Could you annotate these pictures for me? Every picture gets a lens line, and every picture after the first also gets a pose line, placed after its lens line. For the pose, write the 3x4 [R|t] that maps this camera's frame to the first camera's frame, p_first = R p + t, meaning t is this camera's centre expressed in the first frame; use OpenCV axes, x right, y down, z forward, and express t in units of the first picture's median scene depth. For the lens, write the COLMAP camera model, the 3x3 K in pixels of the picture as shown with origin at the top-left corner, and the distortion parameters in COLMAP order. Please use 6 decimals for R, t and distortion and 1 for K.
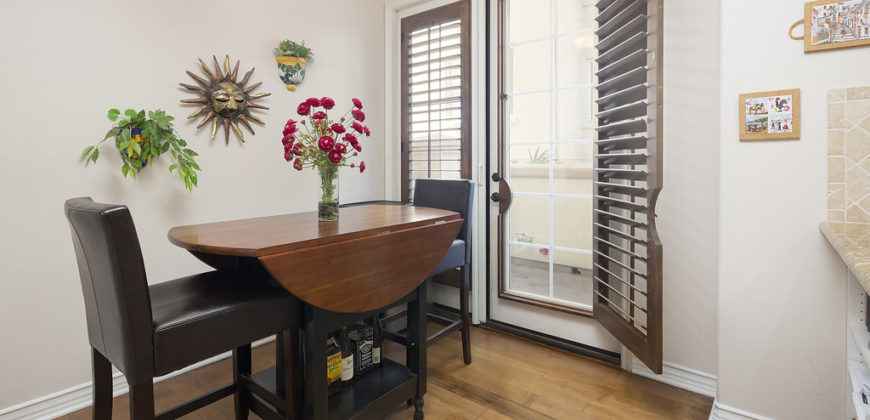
lens RADIAL K [[416.1, 0, 438.7], [0, 416.1, 177.0], [0, 0, 1]] dist [-0.000074, -0.000045]
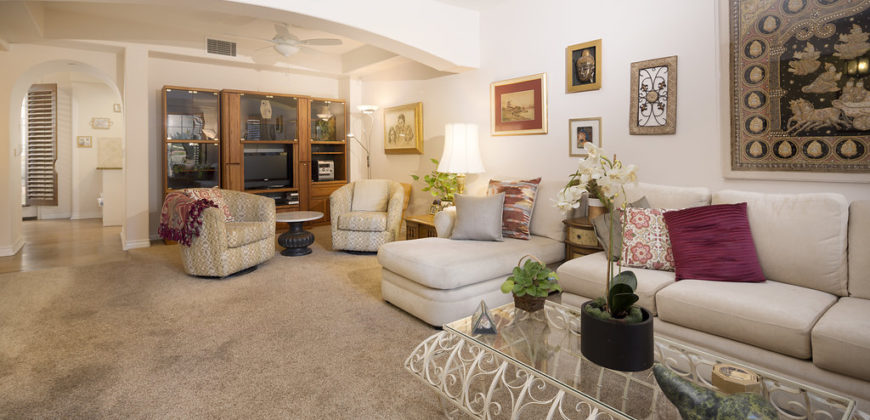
lens RADIAL K [[445.7, 0, 455.8], [0, 445.7, 151.7], [0, 0, 1]] dist [-0.001318, -0.000285]
pose [[0.213034, 0.003995, 0.977037, -2.749996], [0.036798, 0.999249, -0.012109, 0.146090], [-0.976352, 0.038533, 0.212727, -3.542674]]
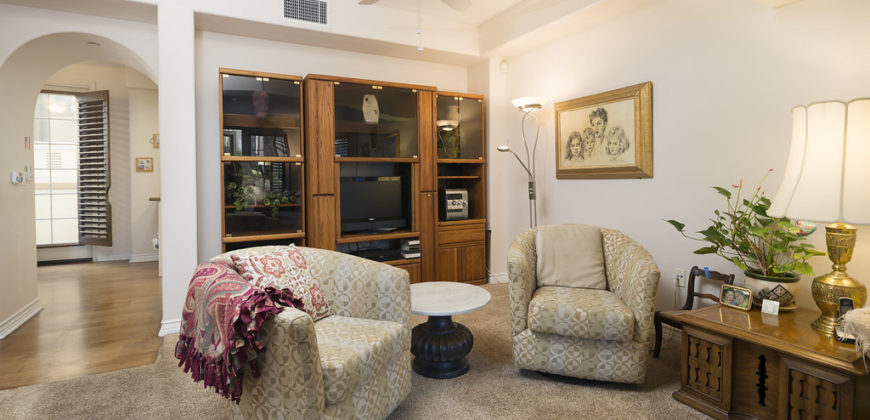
lens RADIAL K [[416.1, 0, 438.7], [0, 416.1, 177.0], [0, 0, 1]] dist [-0.000074, -0.000045]
pose [[0.376815, -0.001563, 0.926287, -1.388372], [0.040570, 0.999067, -0.014818, 0.098902], [-0.925400, 0.043164, 0.376527, -2.386672]]
